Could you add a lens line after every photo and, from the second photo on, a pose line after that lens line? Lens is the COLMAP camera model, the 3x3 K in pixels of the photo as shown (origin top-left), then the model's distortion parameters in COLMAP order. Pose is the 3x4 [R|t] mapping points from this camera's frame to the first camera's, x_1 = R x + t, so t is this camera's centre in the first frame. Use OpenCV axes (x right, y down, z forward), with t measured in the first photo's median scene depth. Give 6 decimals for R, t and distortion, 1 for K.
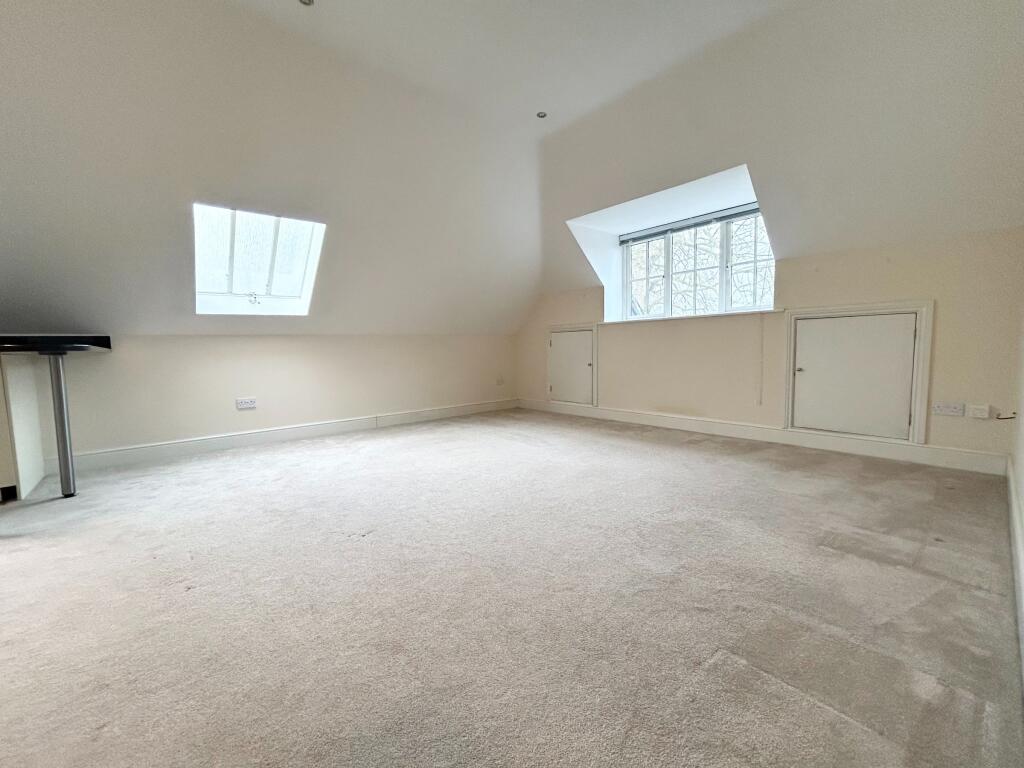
lens RADIAL K [[430.5, 0, 512.0], [0, 430.5, 384.0], [0, 0, 1]] dist [-0.001665, -0.000090]
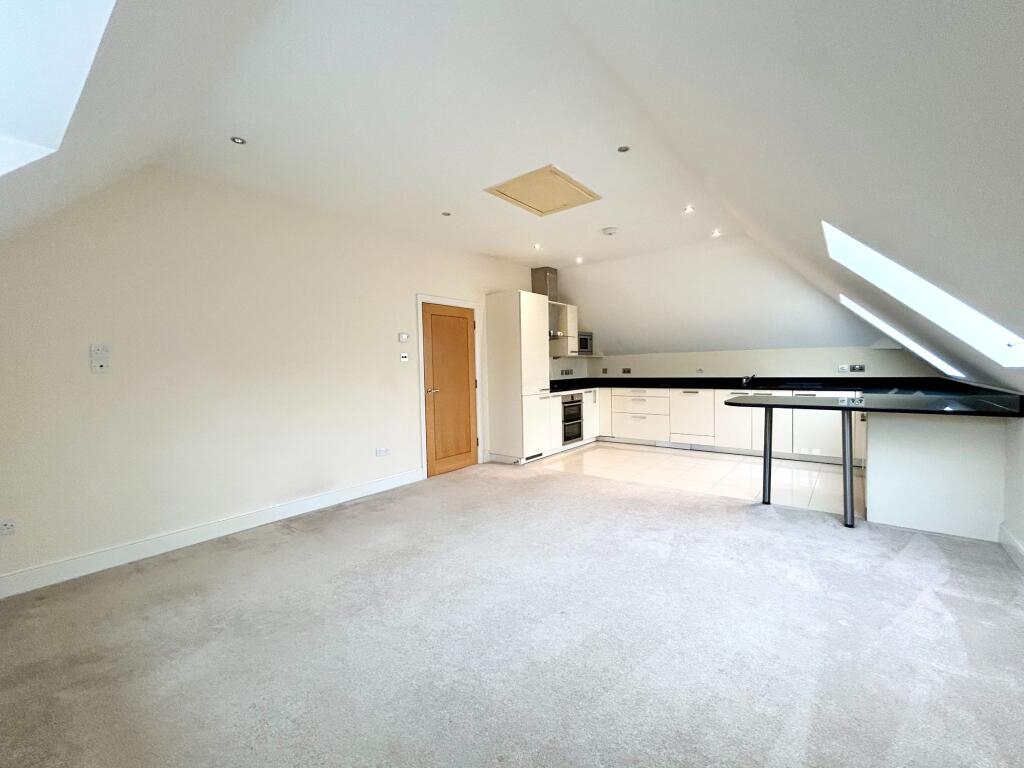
lens RADIAL K [[430.5, 0, 512.0], [0, 430.5, 384.0], [0, 0, 1]] dist [-0.001665, -0.000090]
pose [[-0.979398, 0.046427, -0.196529, 0.082733], [0.021091, 0.991408, 0.129097, -0.228224], [0.200834, 0.122293, -0.971962, 1.424271]]
